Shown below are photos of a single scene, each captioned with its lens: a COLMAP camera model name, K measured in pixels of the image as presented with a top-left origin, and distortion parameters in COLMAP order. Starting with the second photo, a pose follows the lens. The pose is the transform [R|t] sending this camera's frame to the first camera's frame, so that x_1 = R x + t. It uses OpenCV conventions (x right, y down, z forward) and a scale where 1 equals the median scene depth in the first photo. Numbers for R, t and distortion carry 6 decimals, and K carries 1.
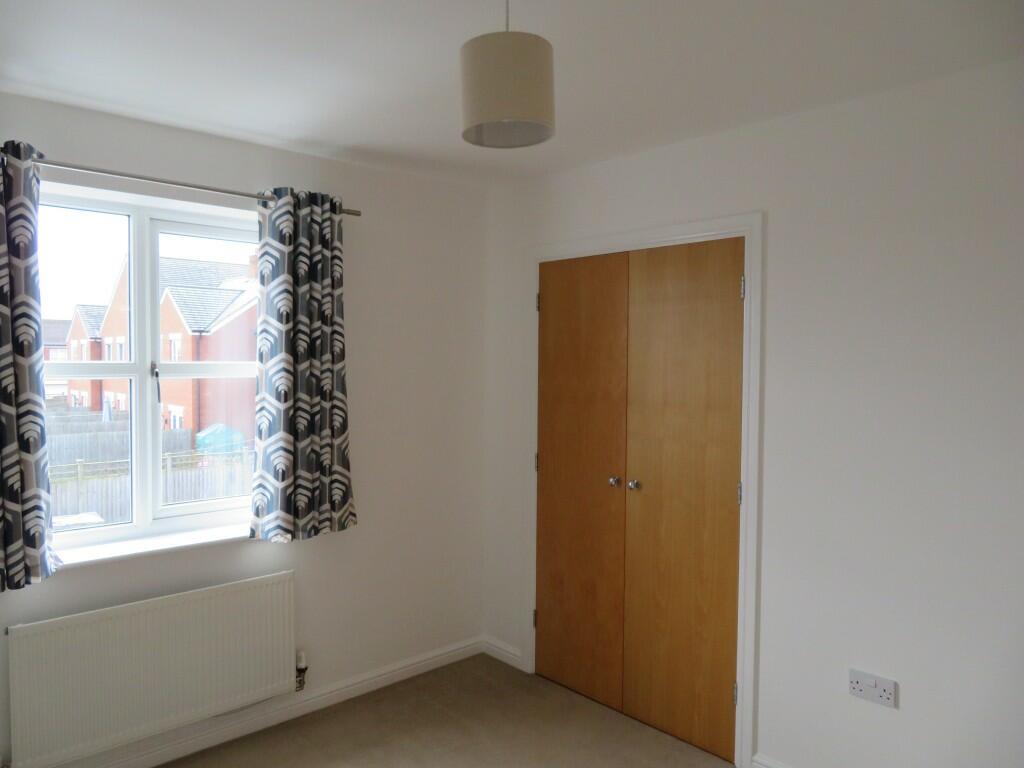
lens RADIAL K [[722.1, 0, 507.6], [0, 722.1, 385.8], [0, 0, 1]] dist [-0.011049, 0.004315]
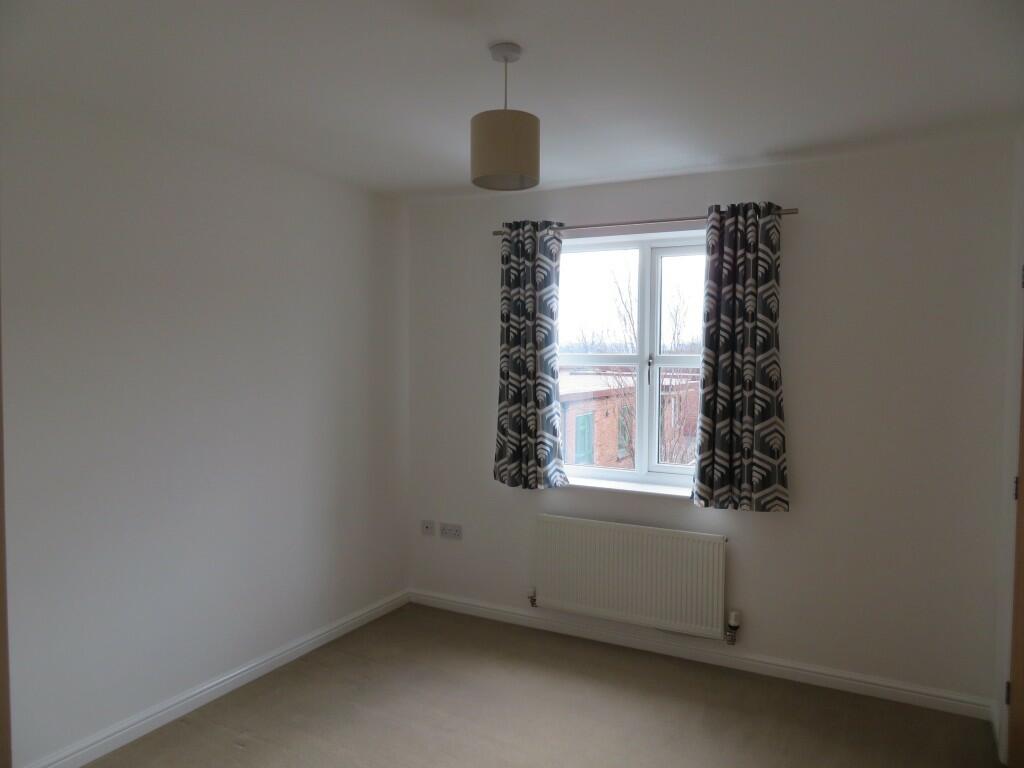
lens RADIAL K [[722.1, 0, 516.2], [0, 722.1, 380.2], [0, 0, 1]] dist [-0.011049, 0.004315]
pose [[0.343259, 0.033107, -0.938657, 0.682560], [-0.038560, 0.999033, 0.021135, -0.003733], [0.938449, 0.028939, 0.344204, 0.298476]]
